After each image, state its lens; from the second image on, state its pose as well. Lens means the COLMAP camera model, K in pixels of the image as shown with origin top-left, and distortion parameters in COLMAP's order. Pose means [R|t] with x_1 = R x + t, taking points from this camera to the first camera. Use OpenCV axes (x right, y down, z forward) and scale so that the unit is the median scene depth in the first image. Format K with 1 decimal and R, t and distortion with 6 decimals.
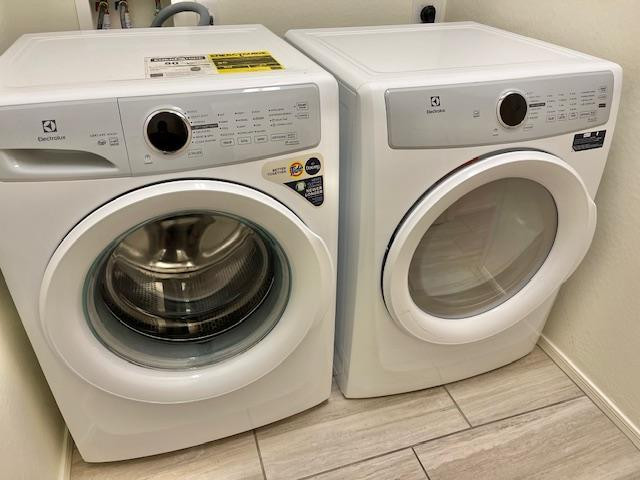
lens RADIAL K [[485.1, 0, 322.7], [0, 485.1, 239.5], [0, 0, 1]] dist [0.040726, -0.012467]
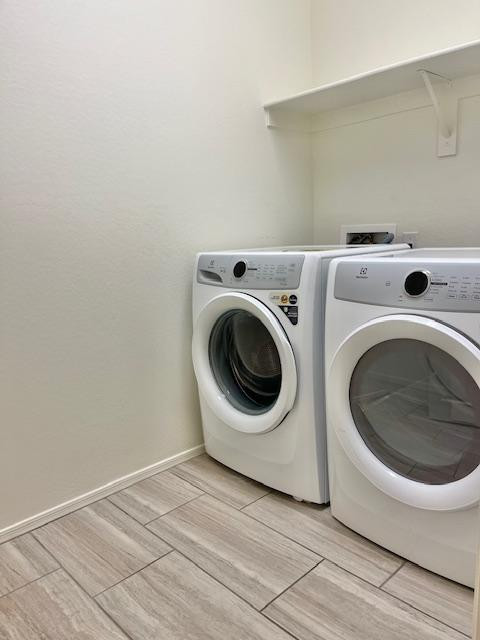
lens RADIAL K [[485.1, 0, 239.3], [0, 485.1, 319.9], [0, 0, 1]] dist [0.040726, -0.012467]
pose [[0.429104, 0.131280, -0.893664, 1.428860], [-0.441814, 0.893452, -0.080893, 0.136969], [0.787826, 0.429545, 0.441385, 0.112717]]
